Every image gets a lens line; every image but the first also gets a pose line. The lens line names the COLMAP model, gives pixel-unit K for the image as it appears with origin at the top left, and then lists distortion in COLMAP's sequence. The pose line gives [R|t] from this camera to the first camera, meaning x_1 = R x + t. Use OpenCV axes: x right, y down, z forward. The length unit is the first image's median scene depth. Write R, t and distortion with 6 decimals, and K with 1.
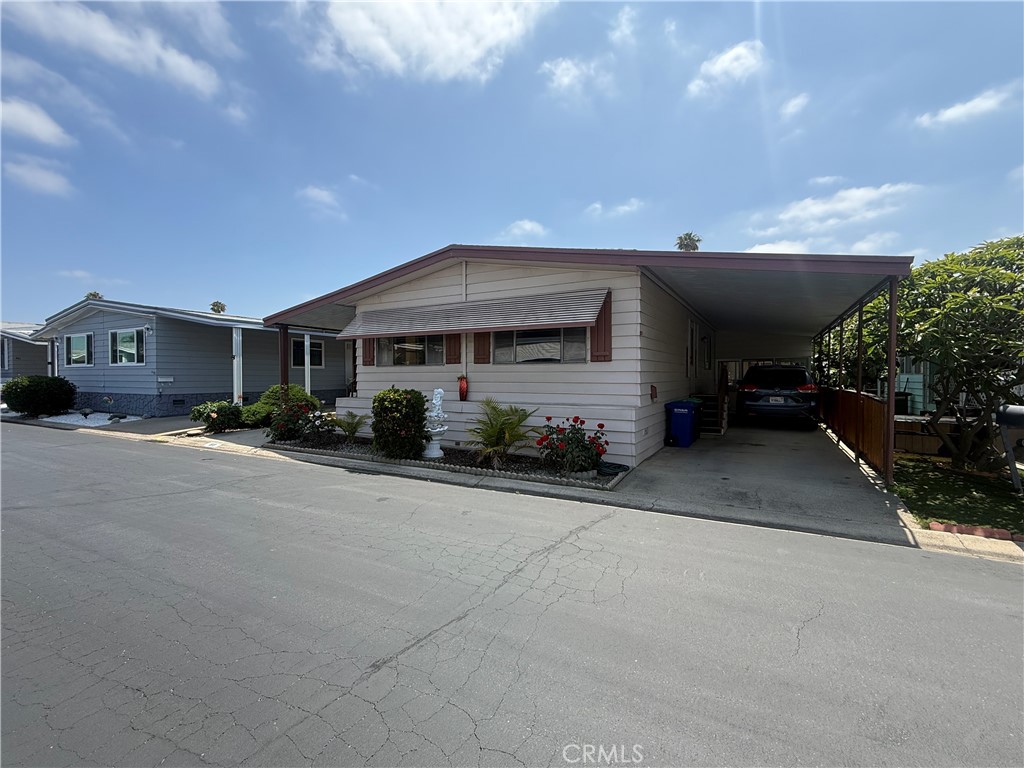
lens RADIAL K [[457.4, 0, 513.2], [0, 457.4, 384.7], [0, 0, 1]] dist [0.000431, -0.003150]
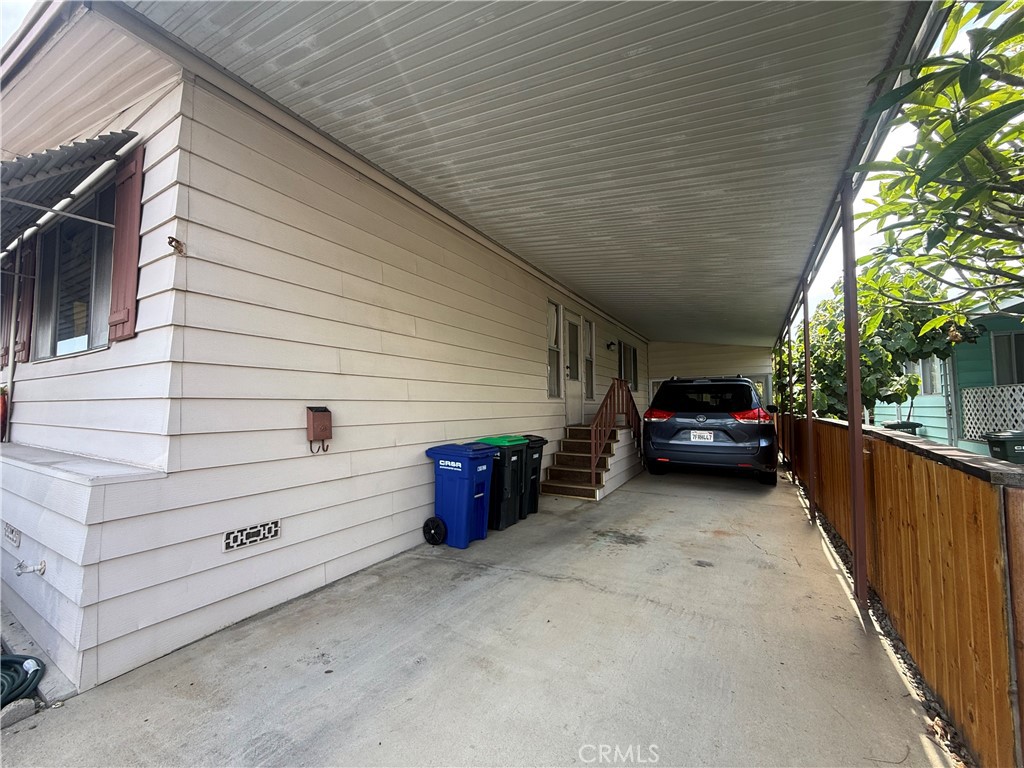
lens RADIAL K [[410.3, 0, 510.7], [0, 410.3, 384.1], [0, 0, 1]] dist [-0.001453, -0.000064]
pose [[0.999799, -0.003011, -0.019820, 0.243789], [0.001497, 0.997112, -0.075928, 0.004713], [0.019991, 0.075883, 0.996916, 0.333727]]
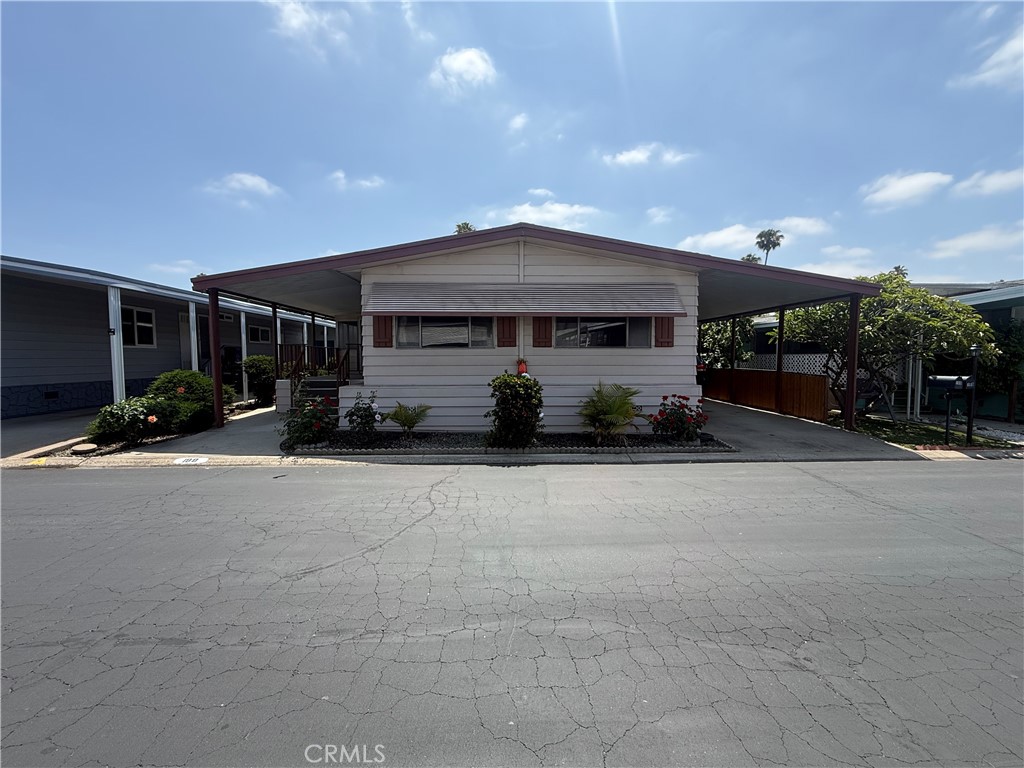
lens RADIAL K [[457.4, 0, 511.1], [0, 457.4, 385.5], [0, 0, 1]] dist [0.000431, -0.003150]
pose [[0.856408, -0.032241, 0.515293, -0.631236], [0.009945, 0.998893, 0.045970, -0.008800], [-0.516204, -0.034244, 0.855781, 0.171297]]
